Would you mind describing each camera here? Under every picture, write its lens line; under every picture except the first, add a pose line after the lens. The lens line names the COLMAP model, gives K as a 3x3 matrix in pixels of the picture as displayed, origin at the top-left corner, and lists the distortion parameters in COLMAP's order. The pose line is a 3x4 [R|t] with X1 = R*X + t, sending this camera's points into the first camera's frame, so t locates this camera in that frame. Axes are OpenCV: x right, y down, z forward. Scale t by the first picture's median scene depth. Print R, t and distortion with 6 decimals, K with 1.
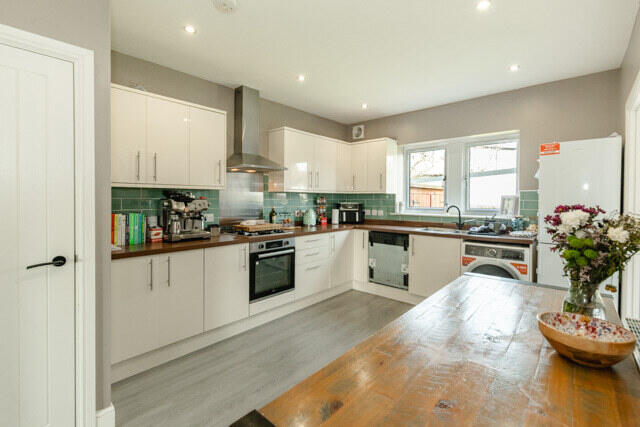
lens RADIAL K [[299.0, 0, 328.5], [0, 299.0, 199.9], [0, 0, 1]] dist [-0.000143, -0.000210]
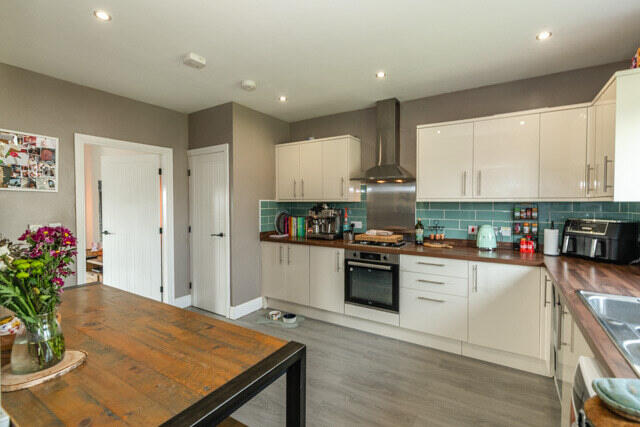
lens RADIAL K [[287.9, 0, 320.0], [0, 287.9, 213.5], [0, 0, 1]] dist [-0.000001, -0.000108]
pose [[0.145114, 0.021376, -0.989184, 0.739659], [-0.008571, 0.999756, 0.020347, -0.009044], [0.989378, 0.005526, 0.145262, 0.711725]]
